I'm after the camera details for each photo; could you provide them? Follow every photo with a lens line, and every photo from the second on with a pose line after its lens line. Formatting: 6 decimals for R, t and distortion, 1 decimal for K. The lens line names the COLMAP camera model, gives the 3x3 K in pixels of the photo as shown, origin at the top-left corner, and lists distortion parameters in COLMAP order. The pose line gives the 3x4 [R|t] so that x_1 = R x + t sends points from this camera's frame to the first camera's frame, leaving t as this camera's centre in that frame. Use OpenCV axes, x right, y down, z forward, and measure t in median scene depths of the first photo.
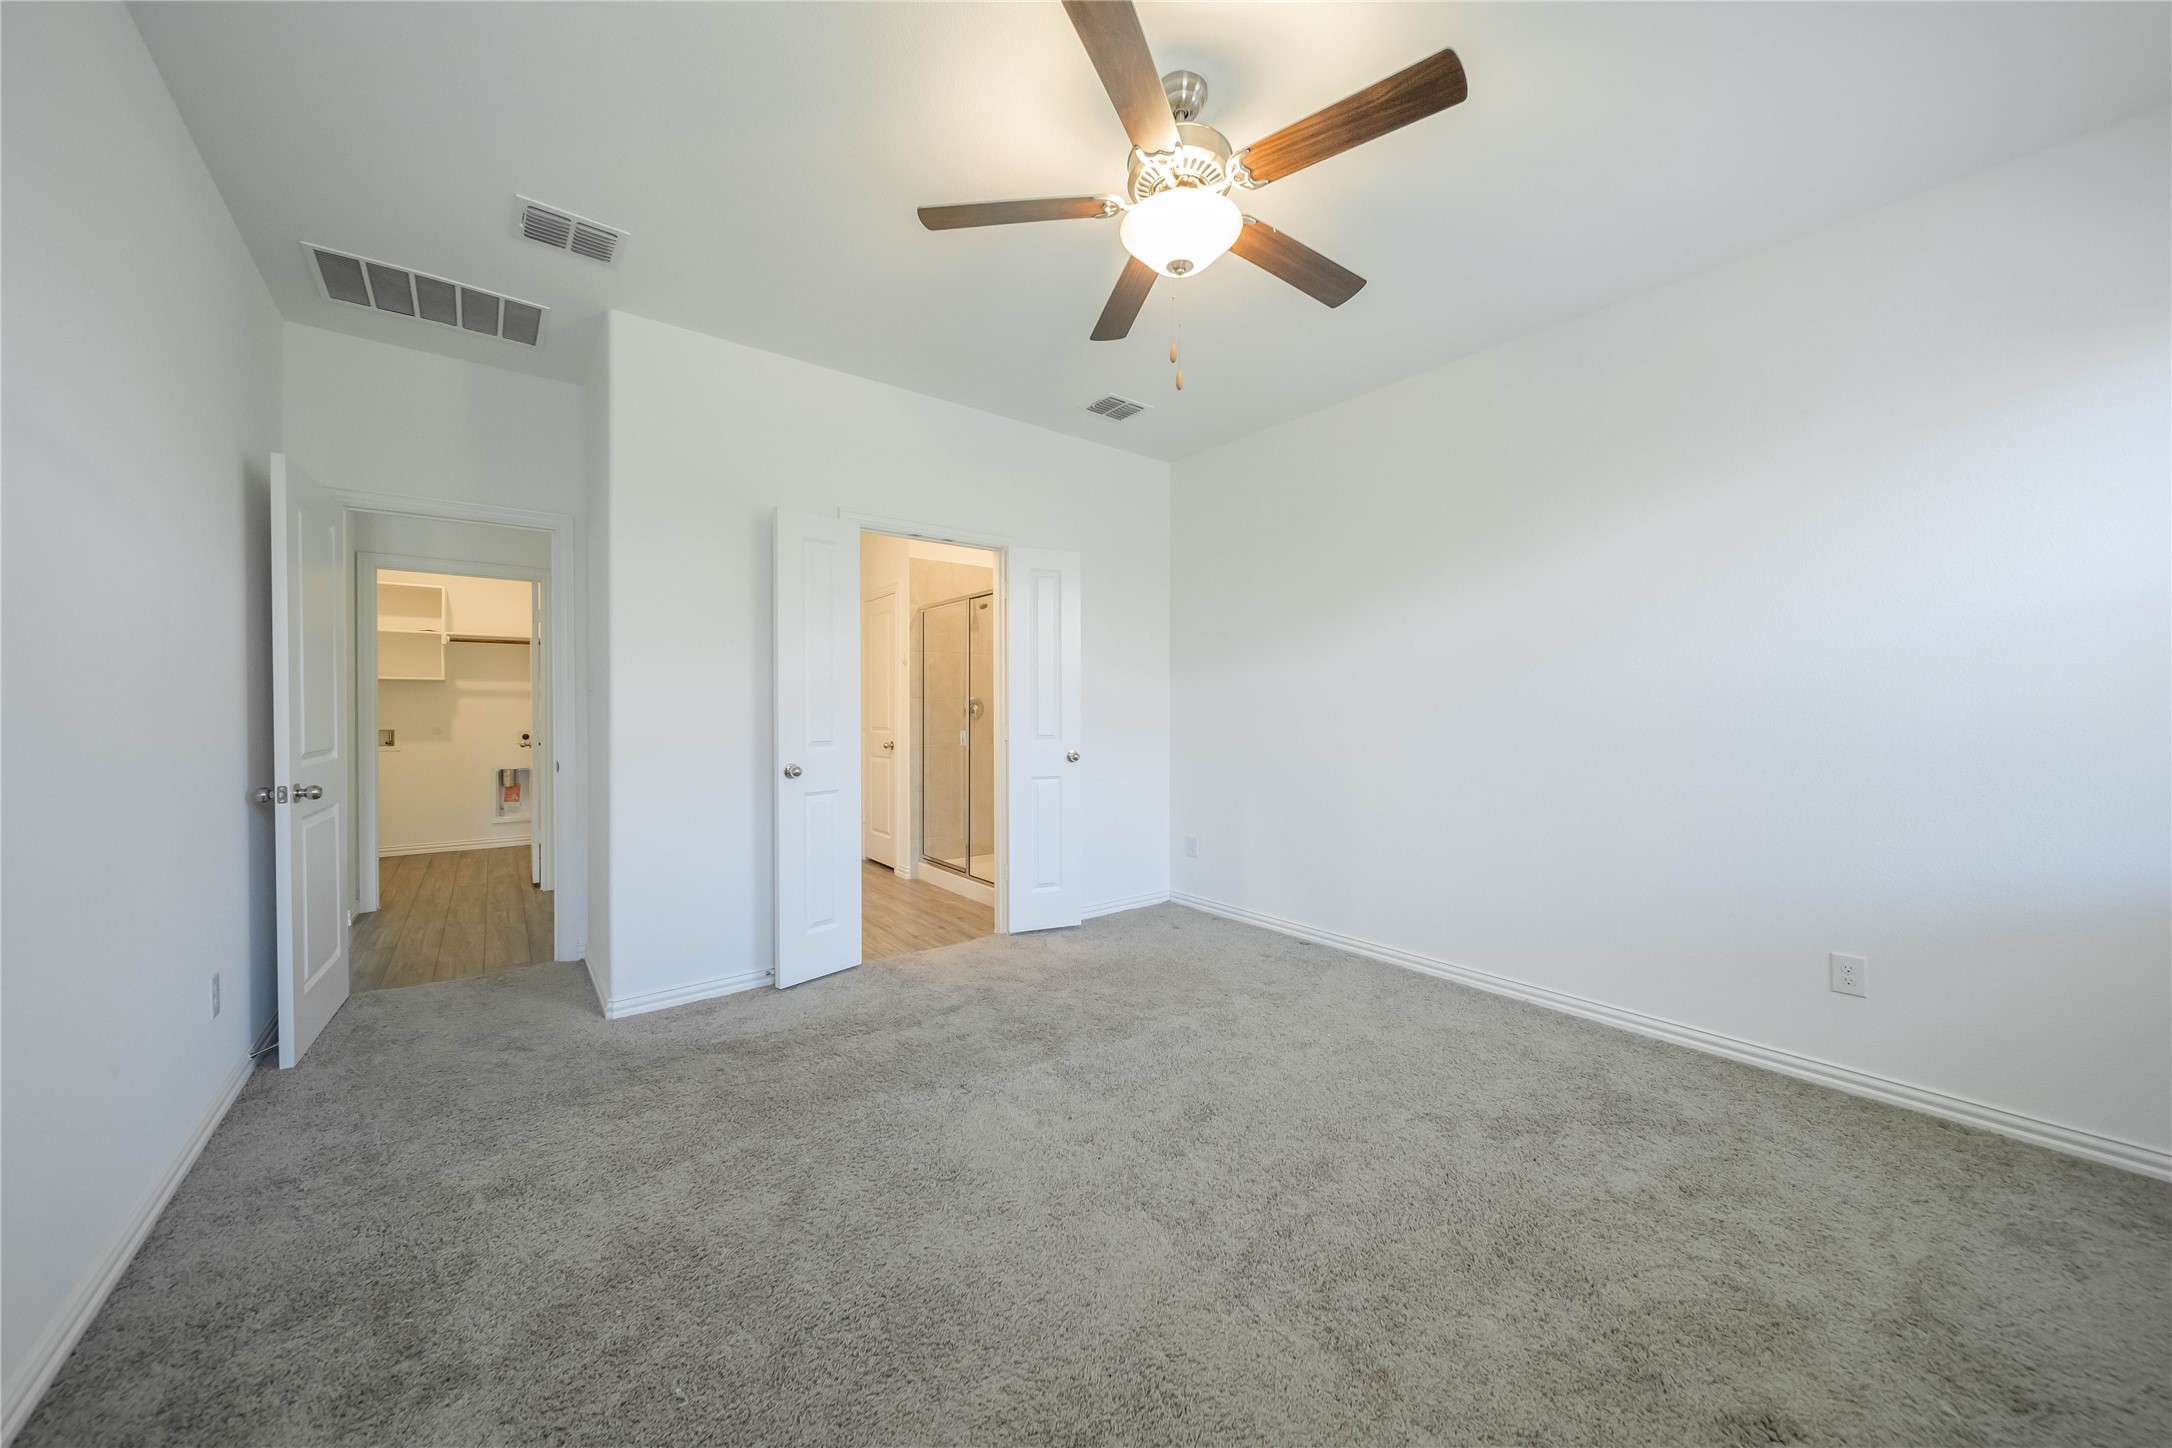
lens RADIAL K [[765.9, 0, 1086.8], [0, 765.9, 715.8], [0, 0, 1]] dist [0.001501, -0.000007]
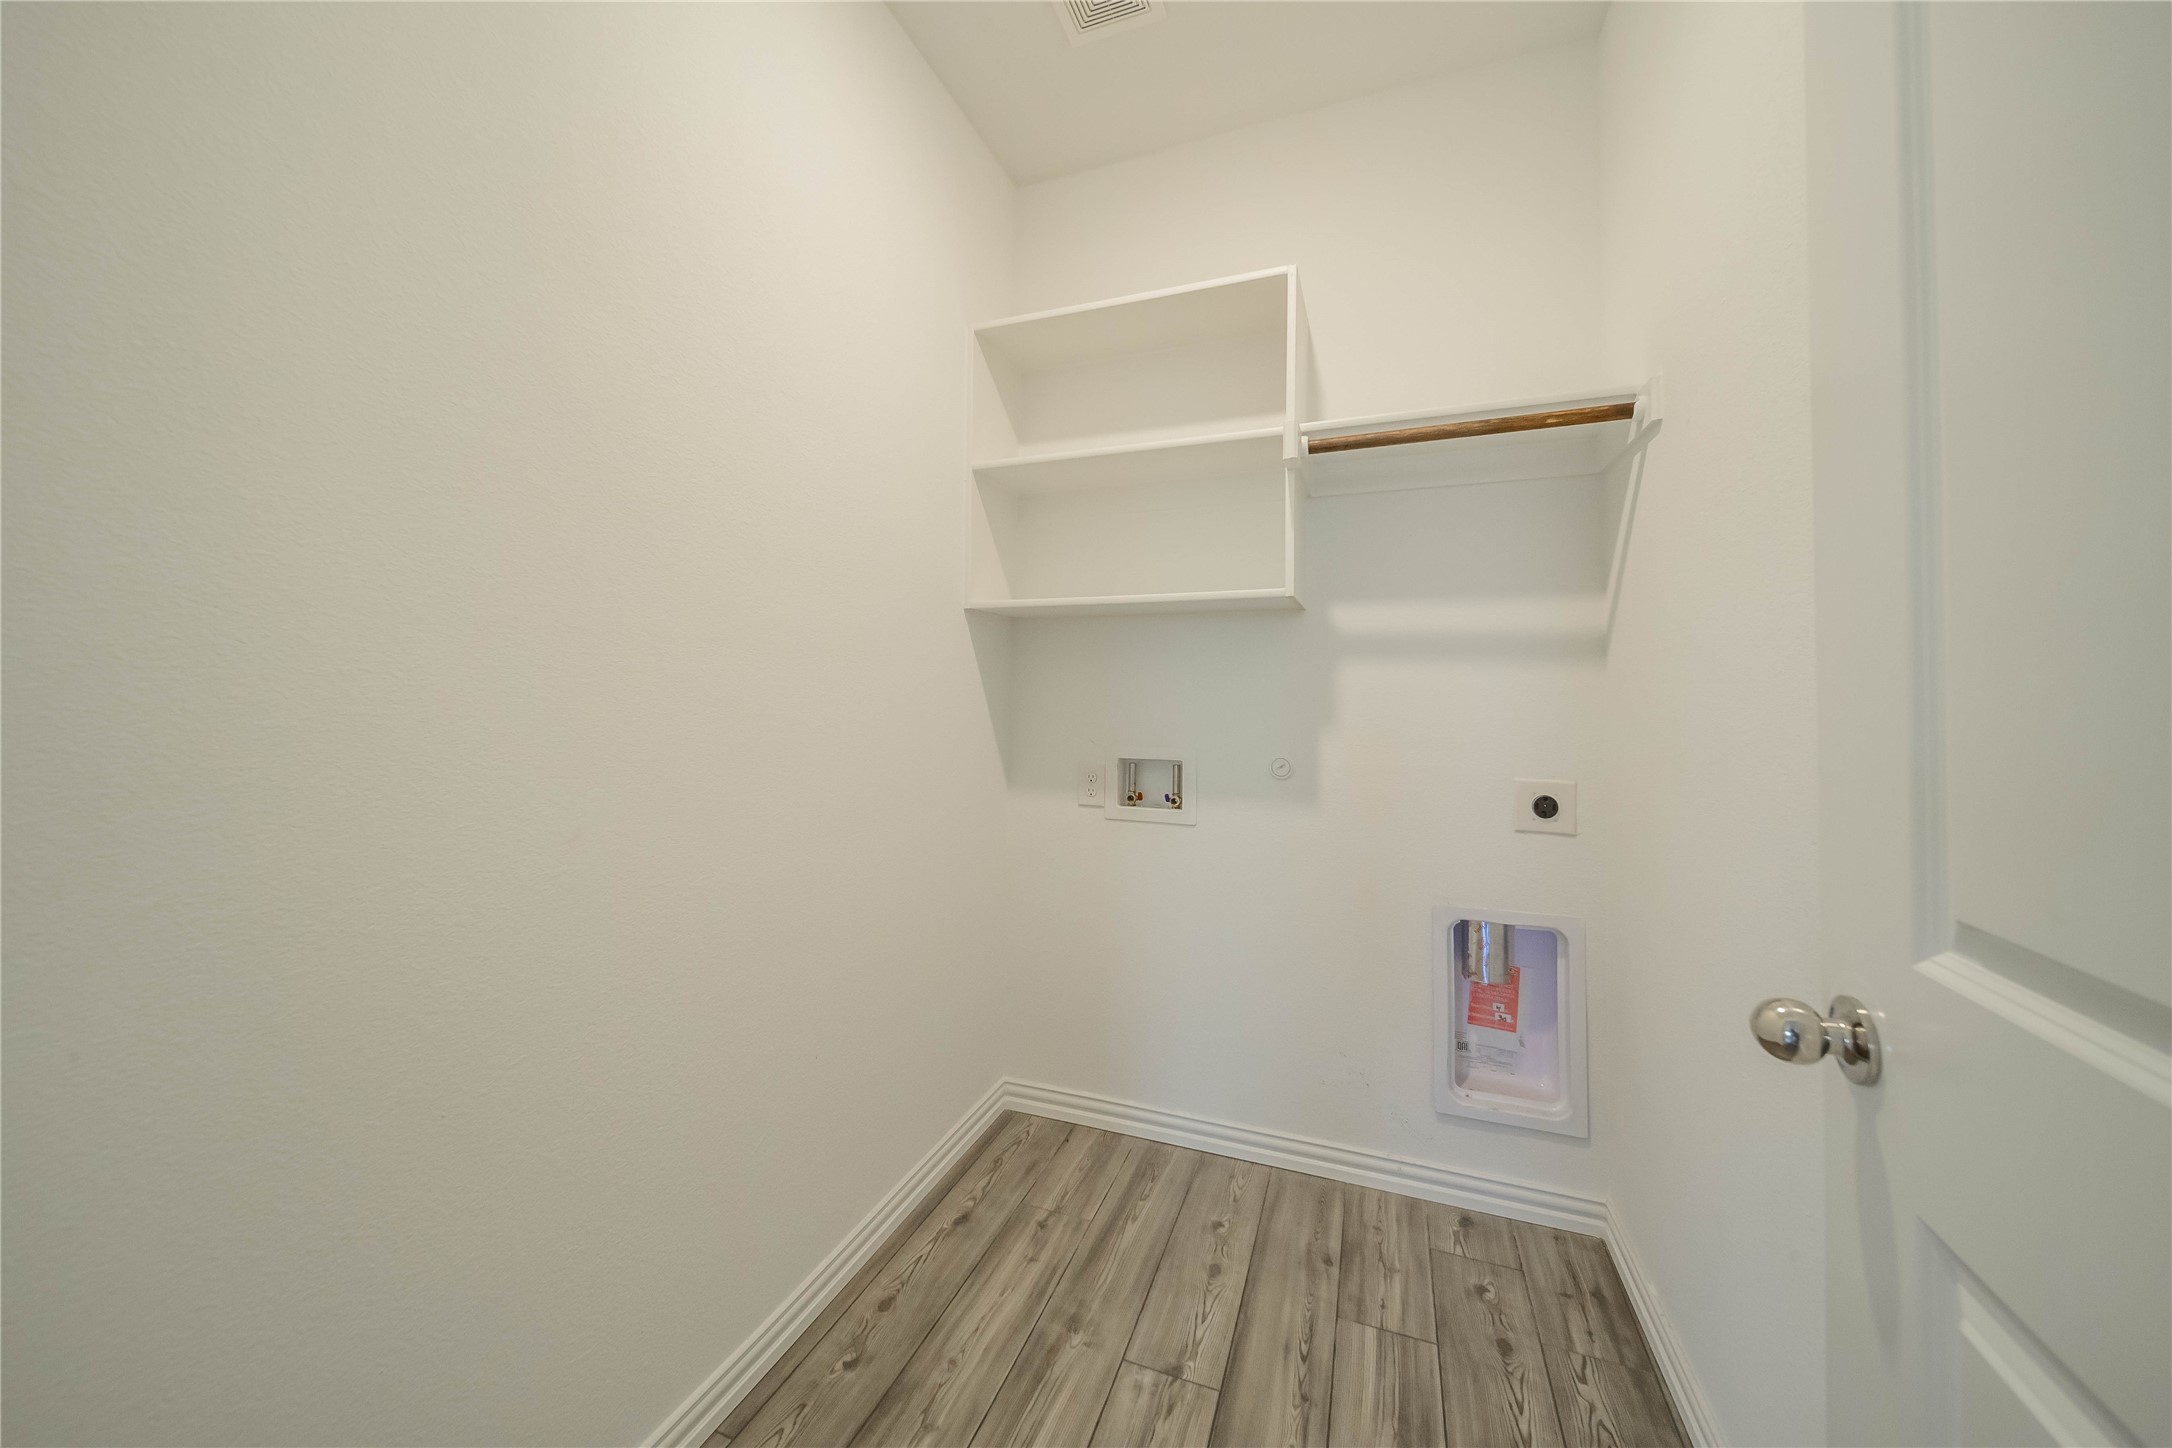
lens RADIAL K [[765.9, 0, 1084.9], [0, 765.9, 707.4], [0, 0, 1]] dist [0.001501, -0.000007]
pose [[0.525133, 0.003323, -0.851014, -0.603031], [0.002154, 0.999984, 0.005233, -0.007259], [0.851017, -0.004581, 0.525118, 0.742780]]
